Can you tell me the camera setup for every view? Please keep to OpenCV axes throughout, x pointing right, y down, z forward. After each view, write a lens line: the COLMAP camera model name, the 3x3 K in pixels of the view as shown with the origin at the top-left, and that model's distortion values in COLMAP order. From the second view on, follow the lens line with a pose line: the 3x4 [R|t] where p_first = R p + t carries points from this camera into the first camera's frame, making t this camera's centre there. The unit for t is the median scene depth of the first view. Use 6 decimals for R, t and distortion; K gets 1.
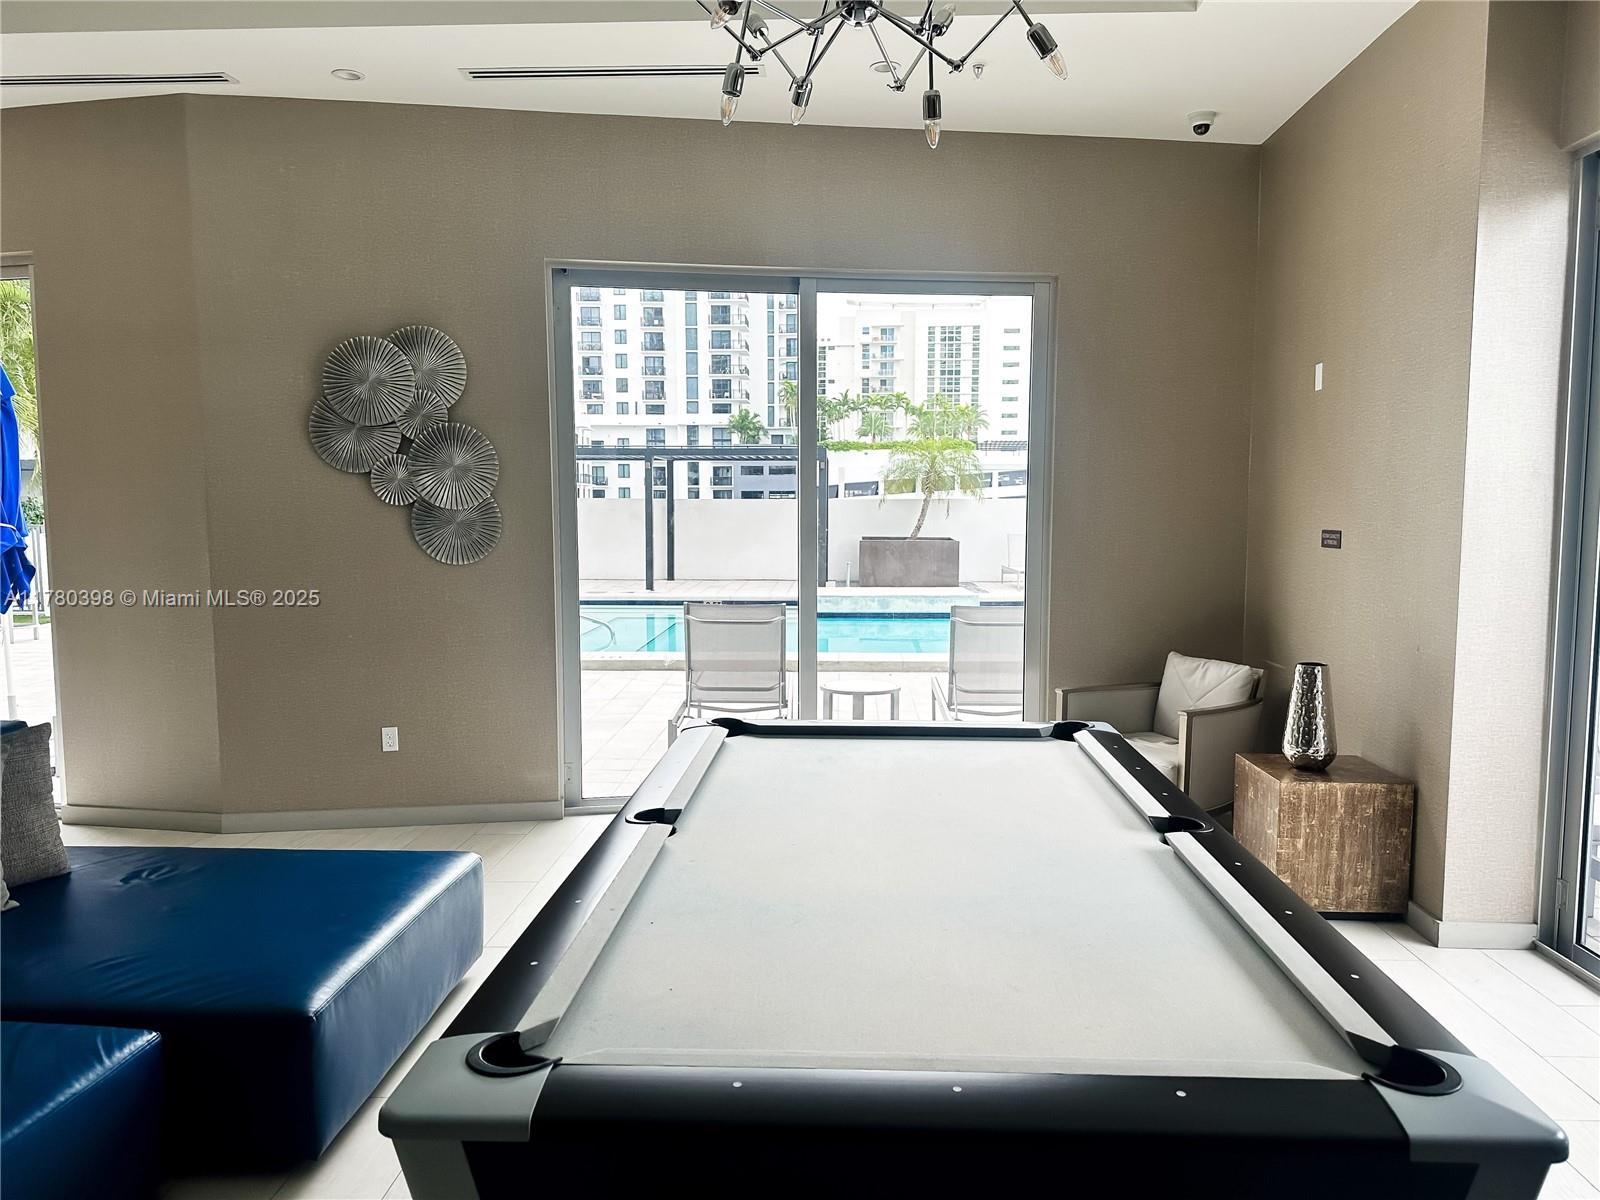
lens RADIAL K [[1123.3, 0, 800.1], [0, 1123.3, 609.0], [0, 0, 1]] dist [0.097682, -0.140495]
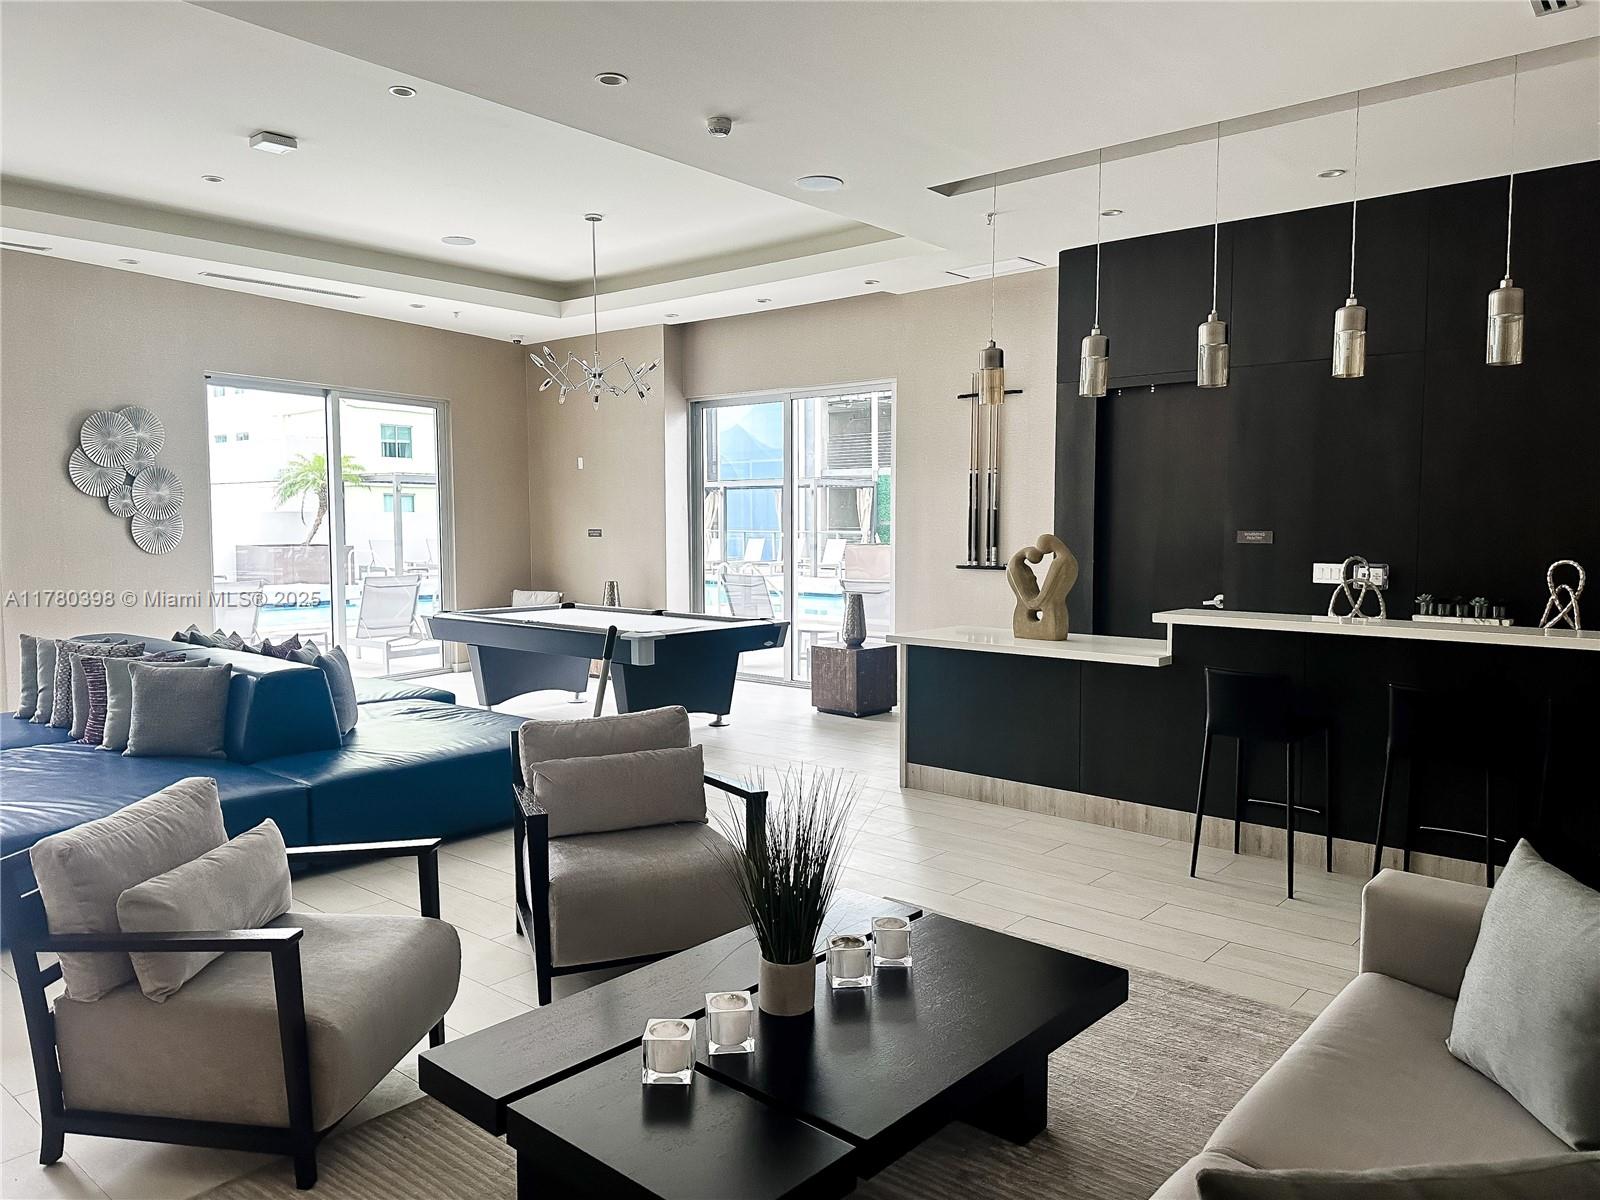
lens RADIAL K [[1123.3, 0, 800.1], [0, 1123.3, 609.0], [0, 0, 1]] dist [0.097682, -0.140495]
pose [[0.615402, -0.062864, 0.785702, -1.024048], [0.067256, 0.997367, 0.027121, 0.055871], [-0.785339, 0.036153, 0.618010, -0.710095]]
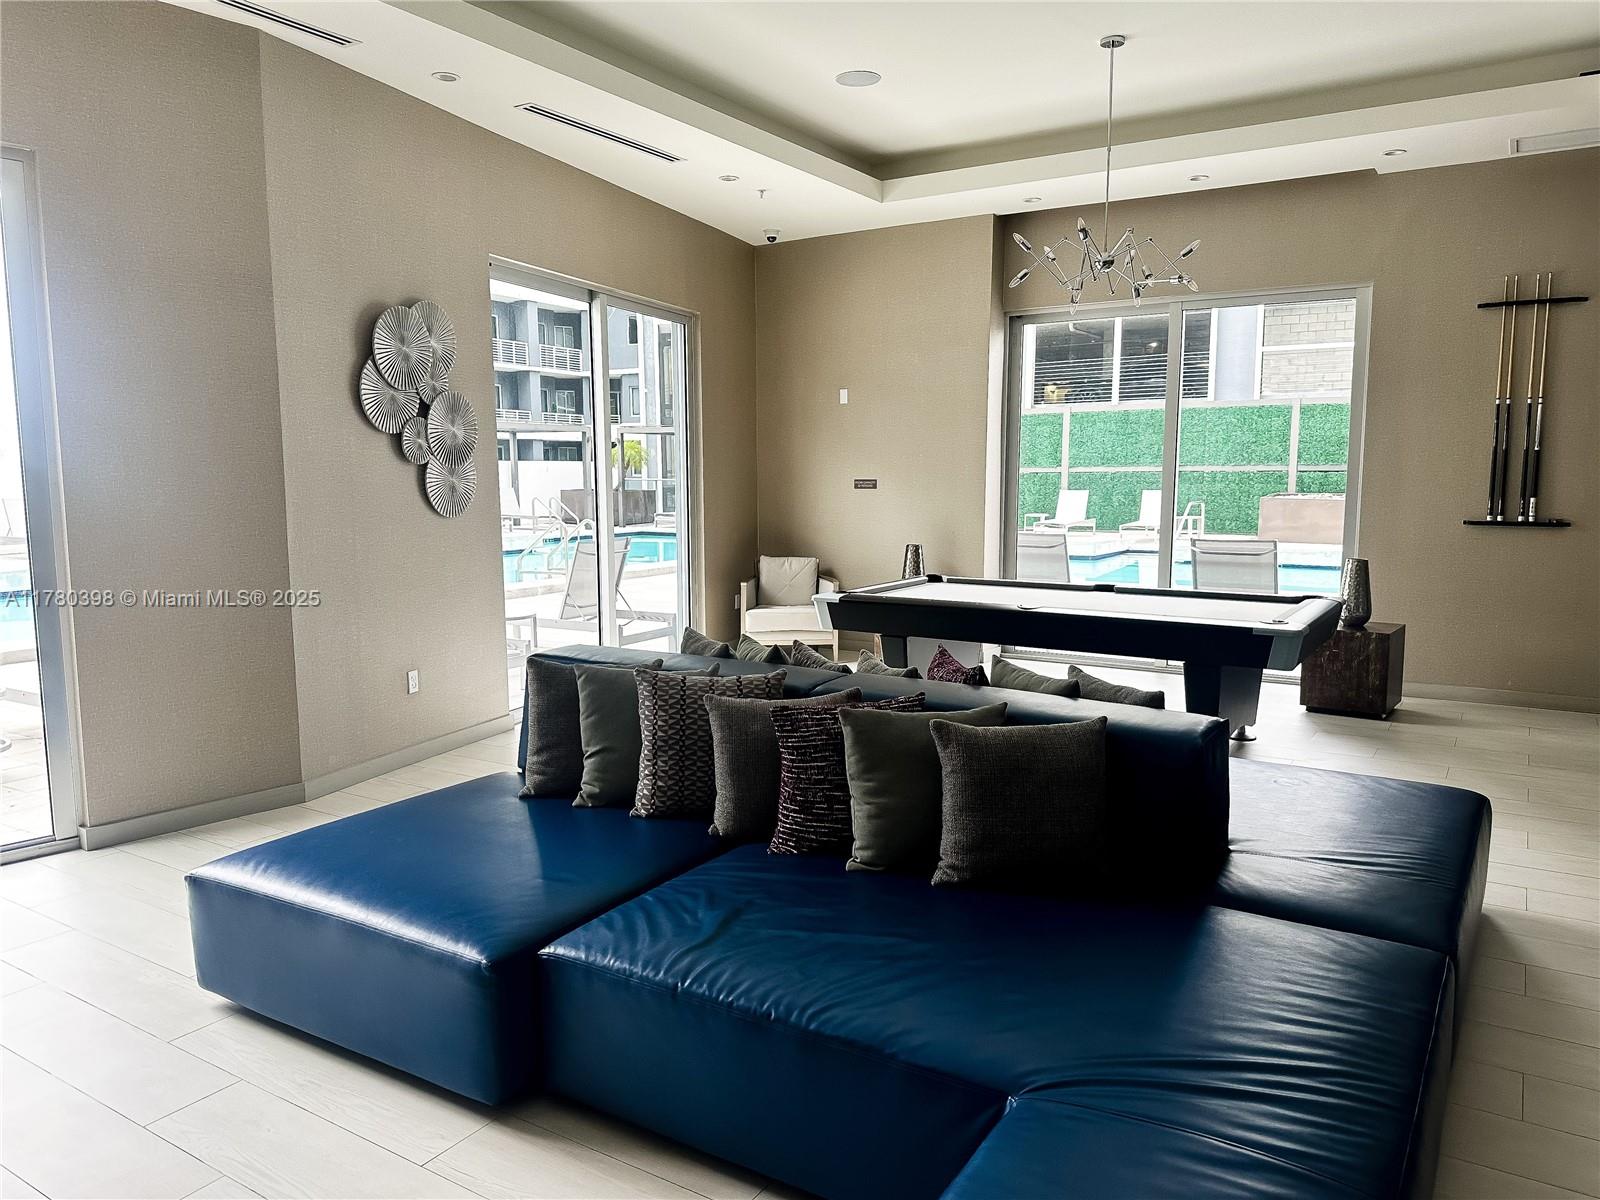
lens RADIAL K [[1123.3, 0, 800.1], [0, 1123.3, 609.0], [0, 0, 1]] dist [0.097682, -0.140495]
pose [[0.501333, -0.108559, 0.858417, -1.111664], [0.076757, 0.993767, 0.080849, -0.013326], [-0.861843, 0.025357, 0.506541, 0.136620]]
